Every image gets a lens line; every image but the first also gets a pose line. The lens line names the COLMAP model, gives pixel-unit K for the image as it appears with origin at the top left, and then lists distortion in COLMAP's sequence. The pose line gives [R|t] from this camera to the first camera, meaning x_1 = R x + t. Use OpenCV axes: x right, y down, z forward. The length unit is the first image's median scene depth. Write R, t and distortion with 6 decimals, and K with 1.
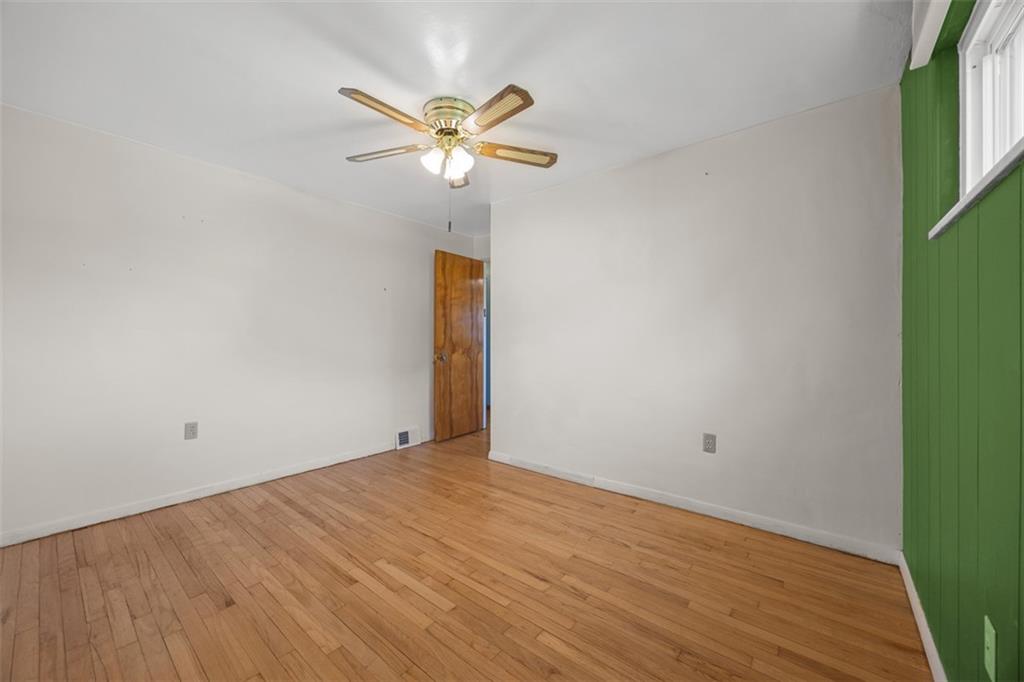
lens RADIAL K [[389.0, 0, 511.5], [0, 389.0, 339.2], [0, 0, 1]] dist [-0.003078, -0.000319]
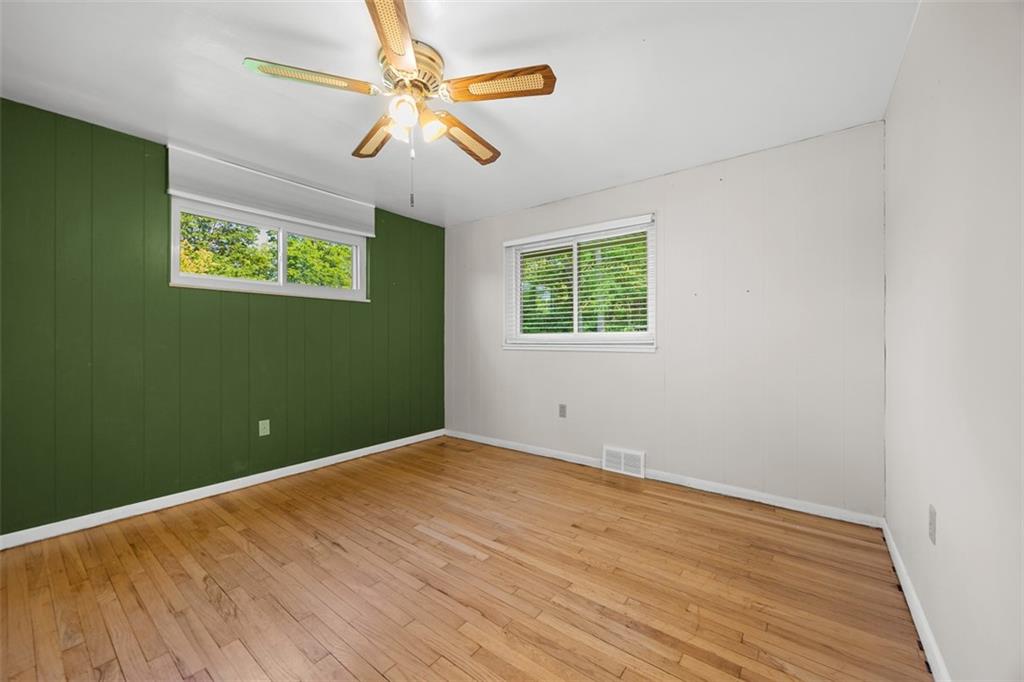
lens RADIAL K [[389.0, 0, 512.3], [0, 389.0, 339.4], [0, 0, 1]] dist [-0.003078, -0.000319]
pose [[-0.999414, -0.002206, -0.034170, -0.378228], [-0.002307, 0.999993, 0.002926, 0.000146], [0.034163, 0.003003, -0.999412, 2.024540]]
